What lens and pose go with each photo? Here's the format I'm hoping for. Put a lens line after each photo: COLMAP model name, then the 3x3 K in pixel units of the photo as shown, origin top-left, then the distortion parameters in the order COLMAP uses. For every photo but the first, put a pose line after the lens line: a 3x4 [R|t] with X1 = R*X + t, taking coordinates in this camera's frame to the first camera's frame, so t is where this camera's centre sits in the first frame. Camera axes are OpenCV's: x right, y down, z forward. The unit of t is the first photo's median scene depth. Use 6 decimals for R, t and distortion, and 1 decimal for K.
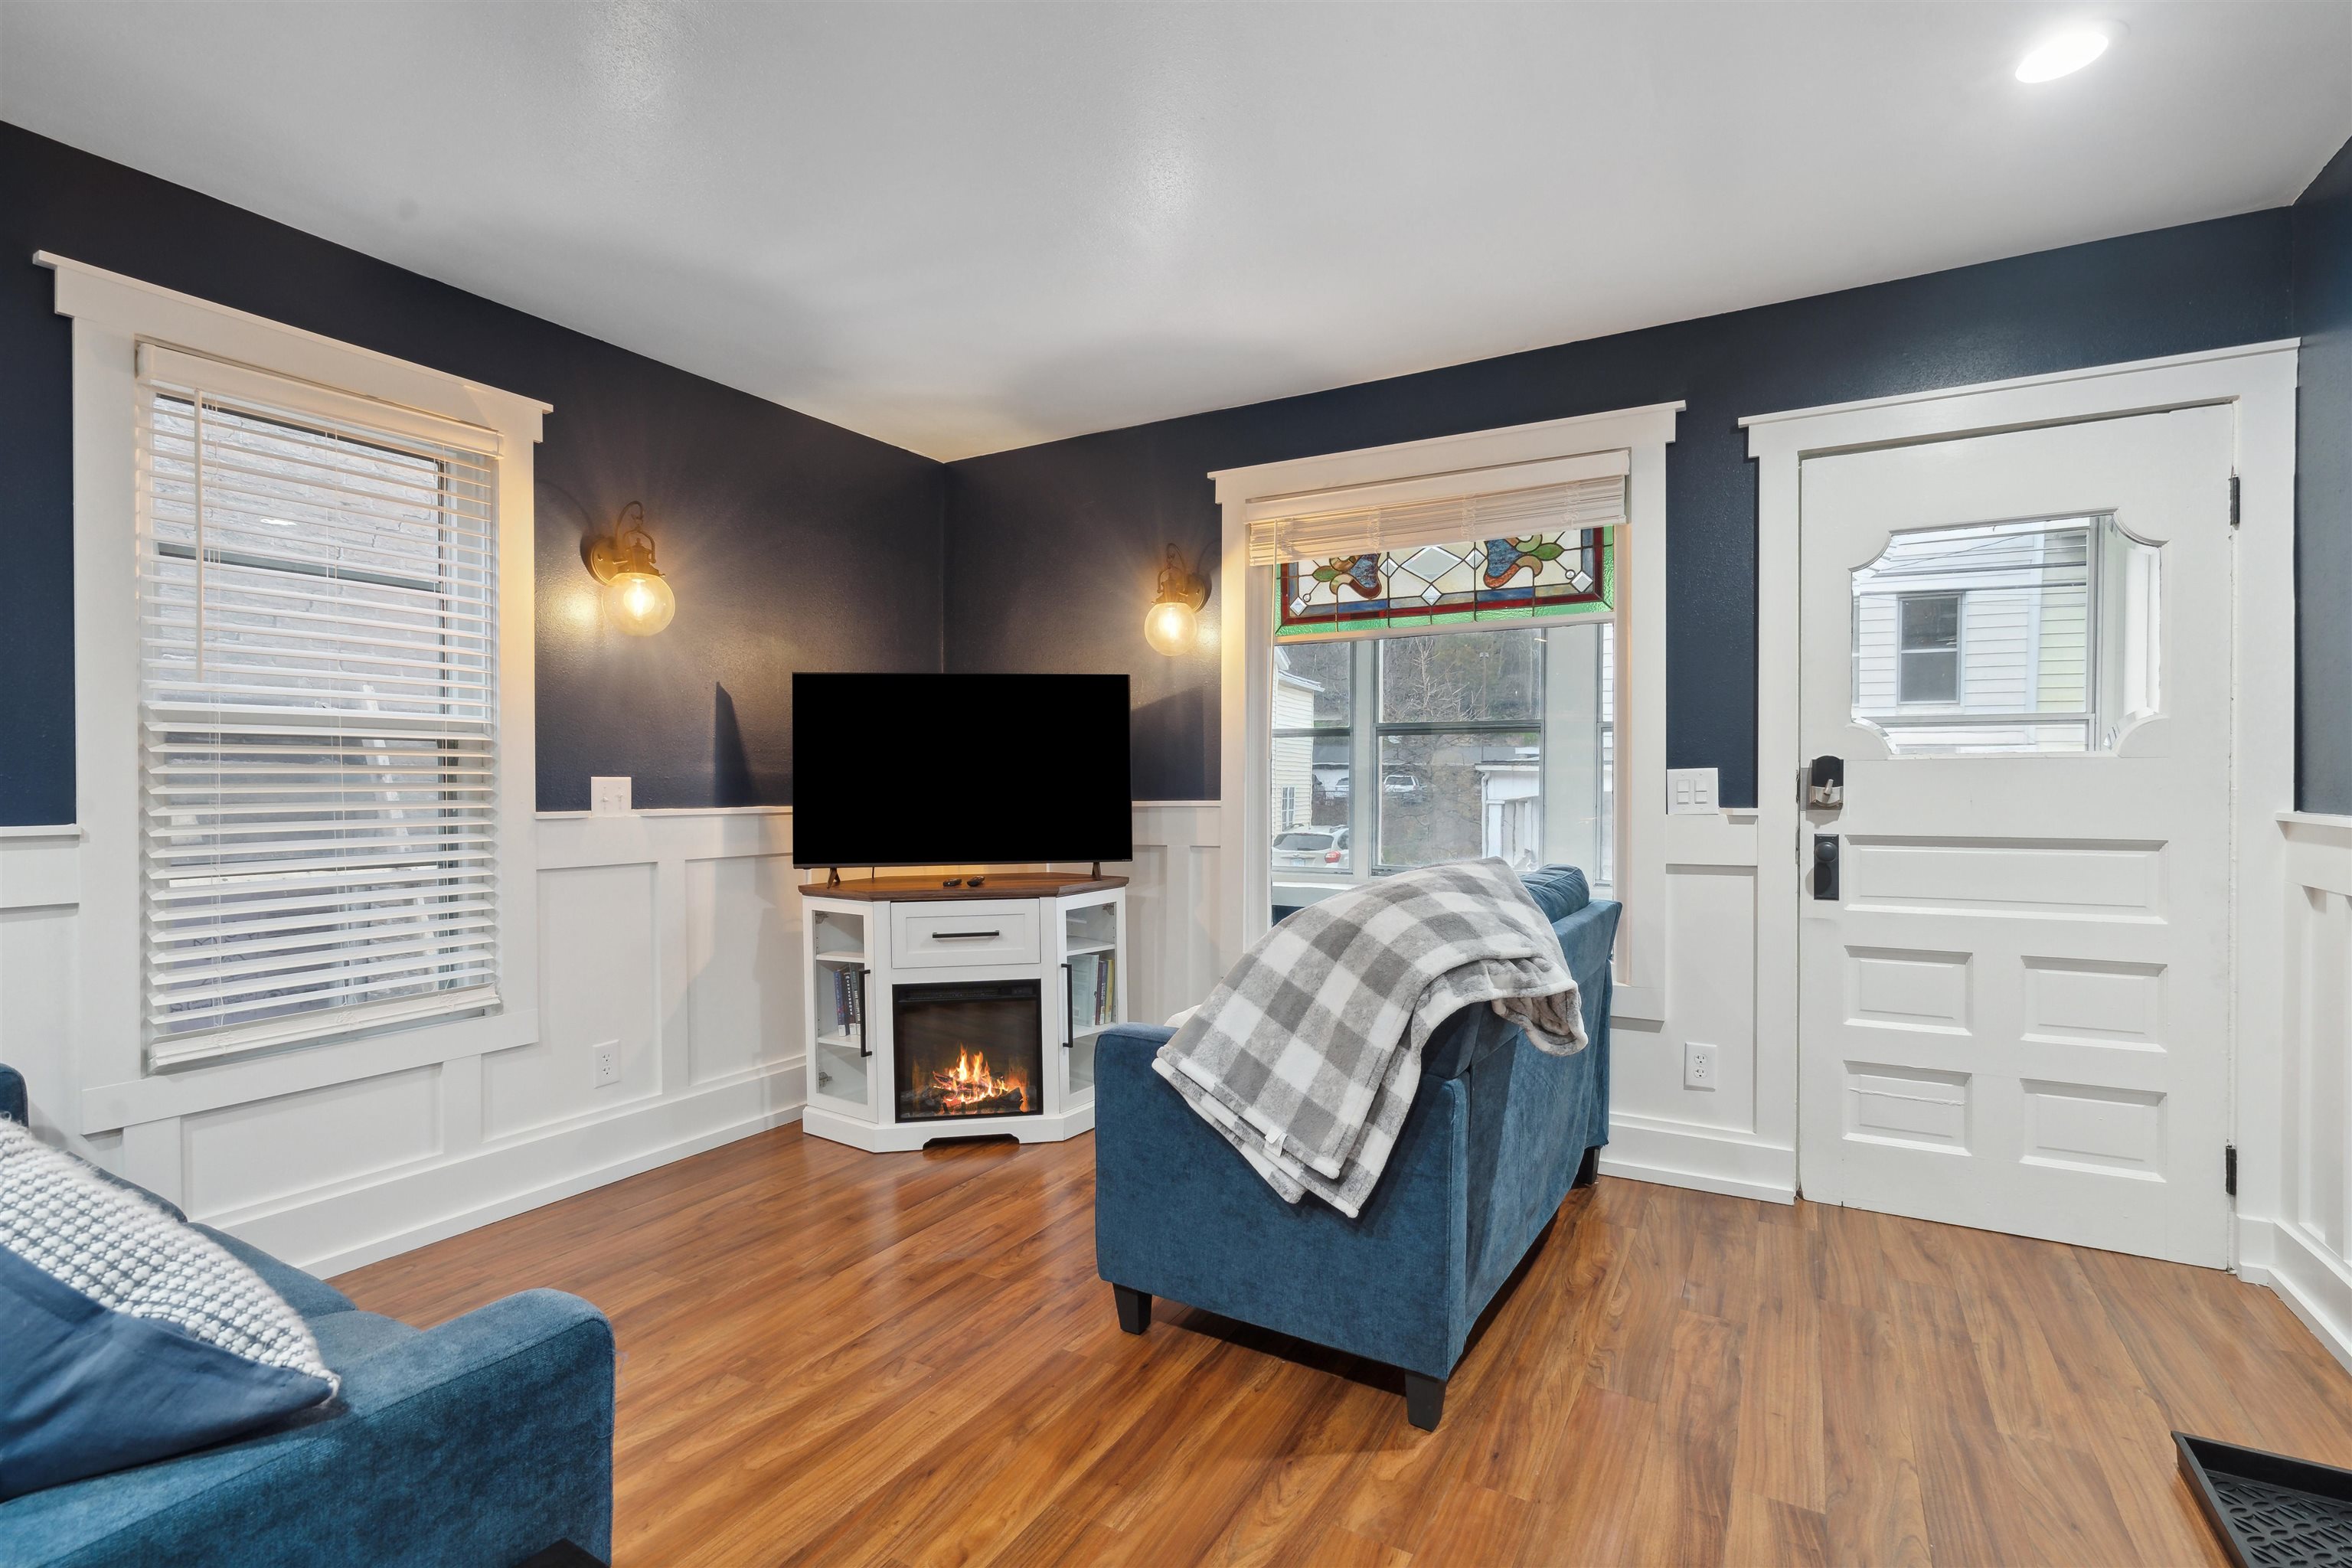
lens RADIAL K [[1088.7, 0, 1180.3], [0, 1088.7, 766.5], [0, 0, 1]] dist [-0.002203, 0.000951]
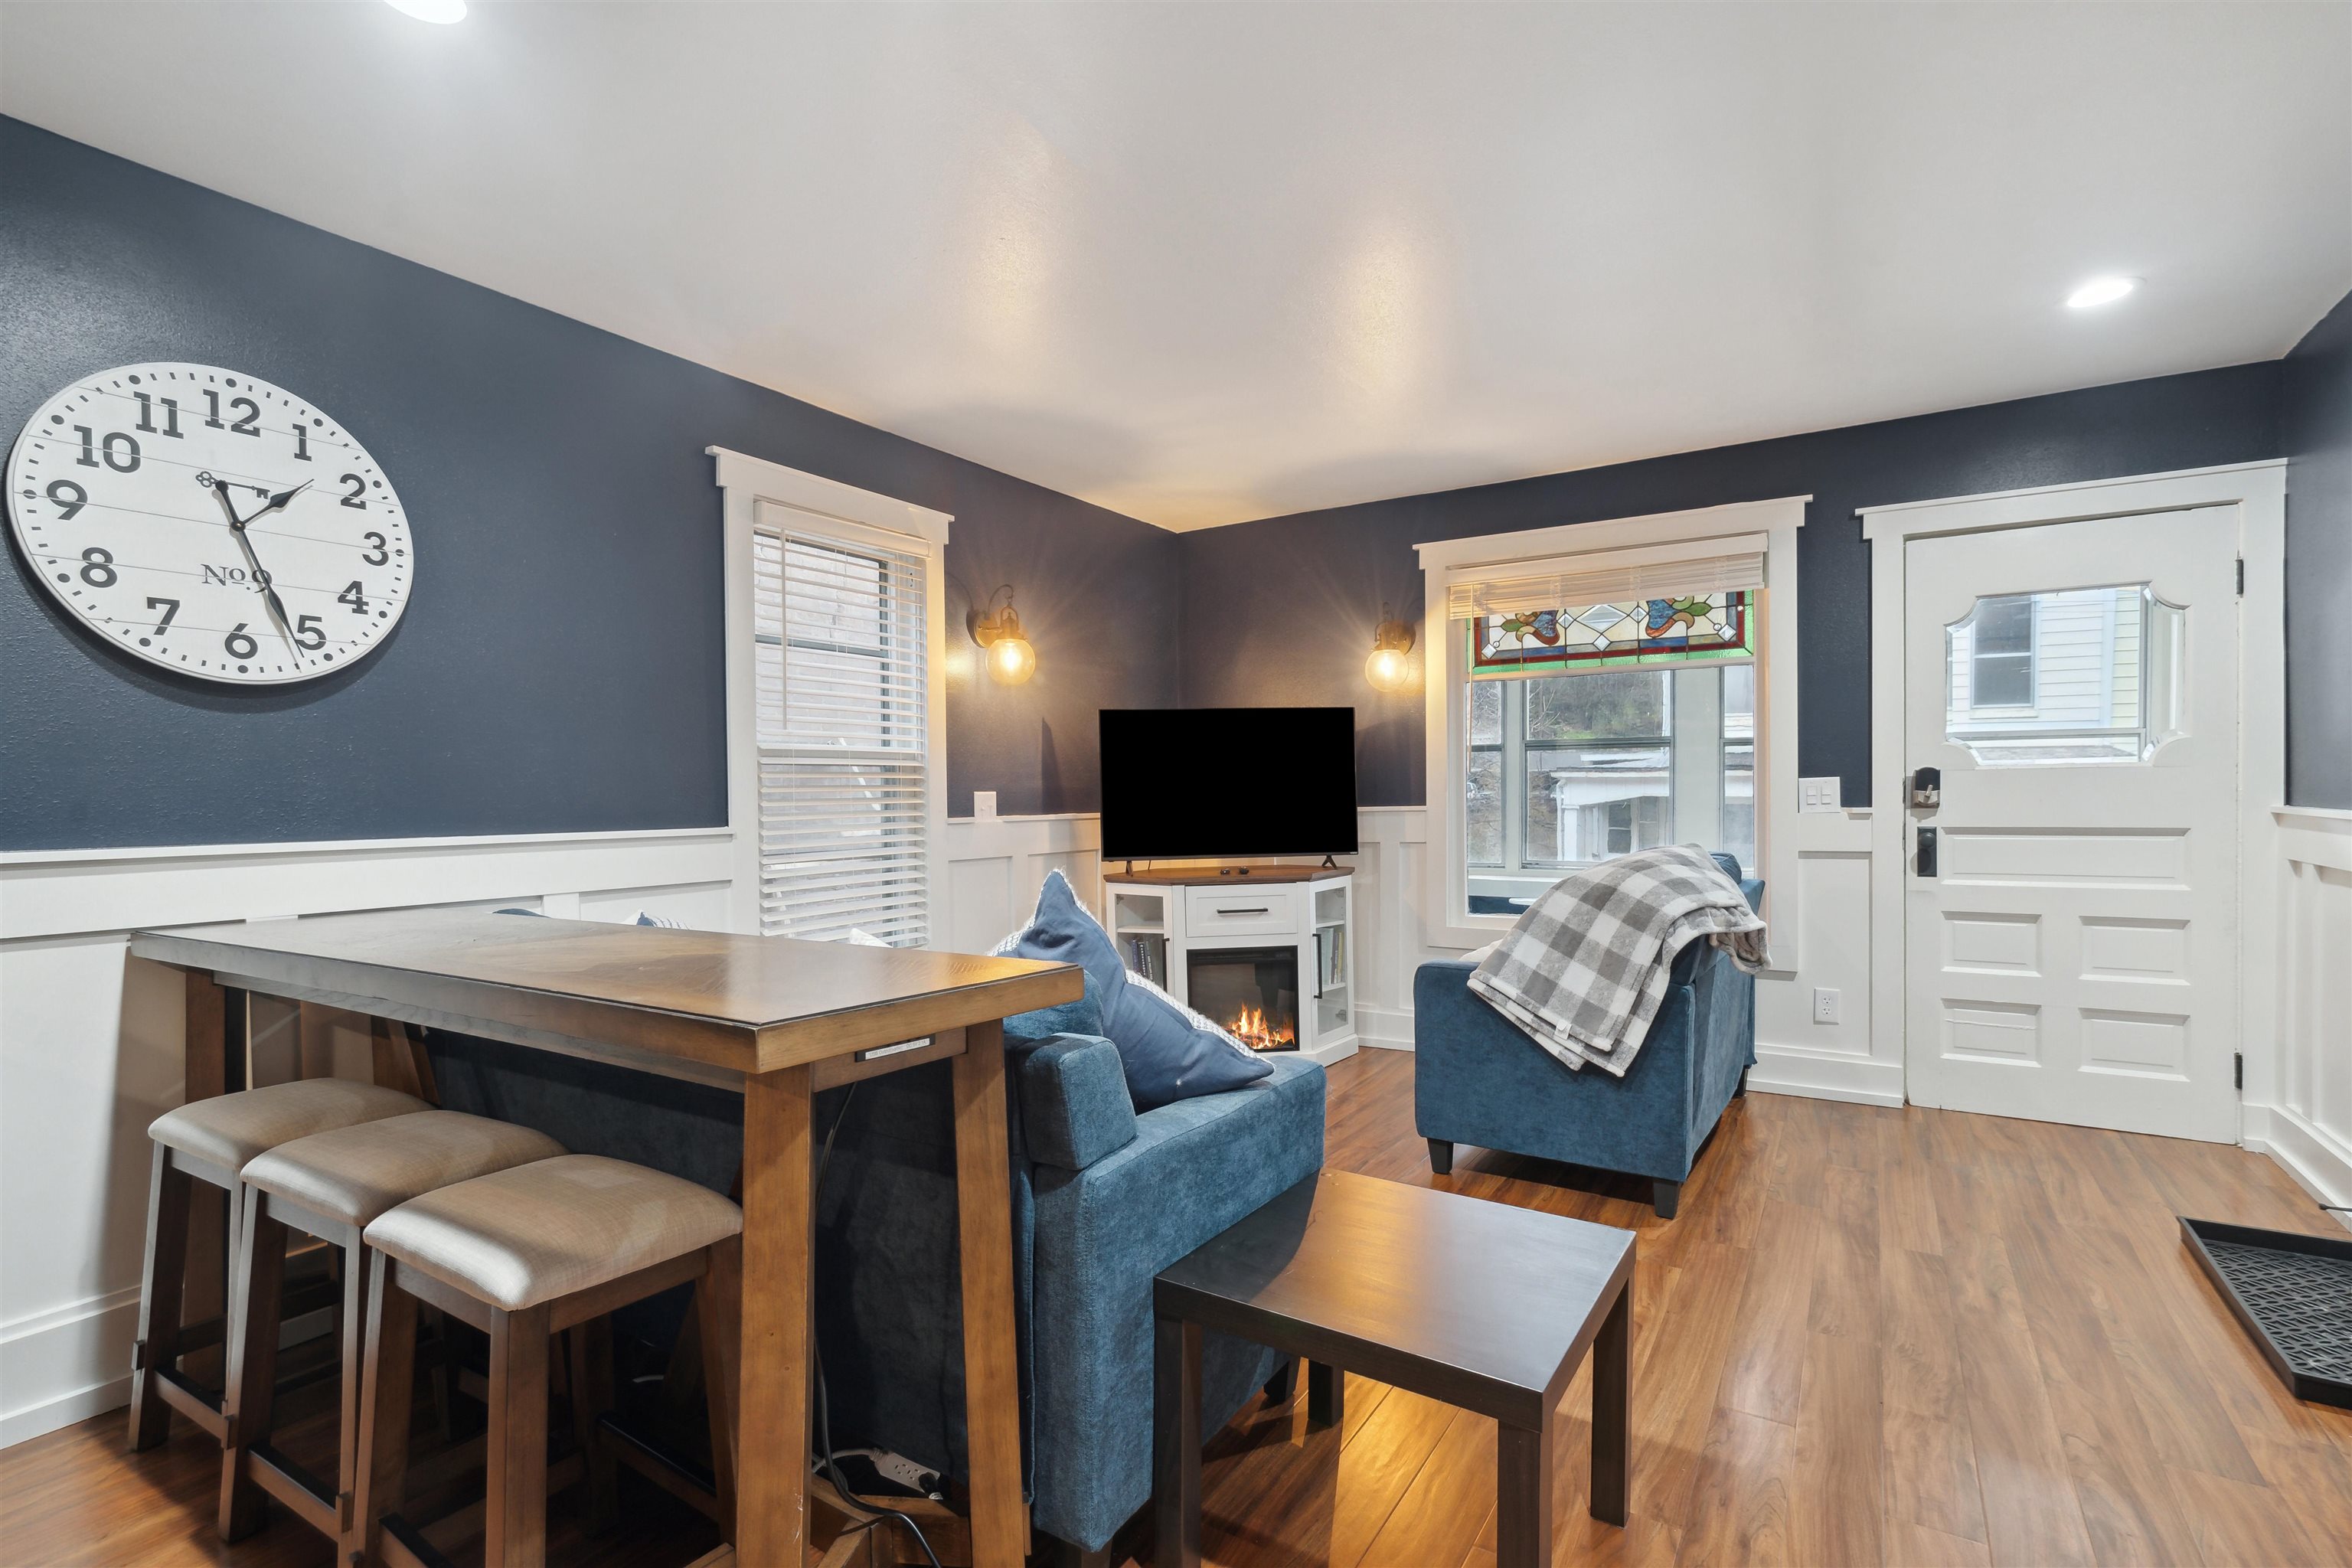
lens RADIAL K [[1103.6, 0, 1176.0], [0, 1103.6, 784.0], [0, 0, 1]] dist [-0.000505, 0.001216]
pose [[0.999179, -0.009478, -0.039379, -0.261440], [0.009771, 0.999926, 0.007251, -0.008154], [0.039308, -0.007630, 0.999198, -0.370631]]
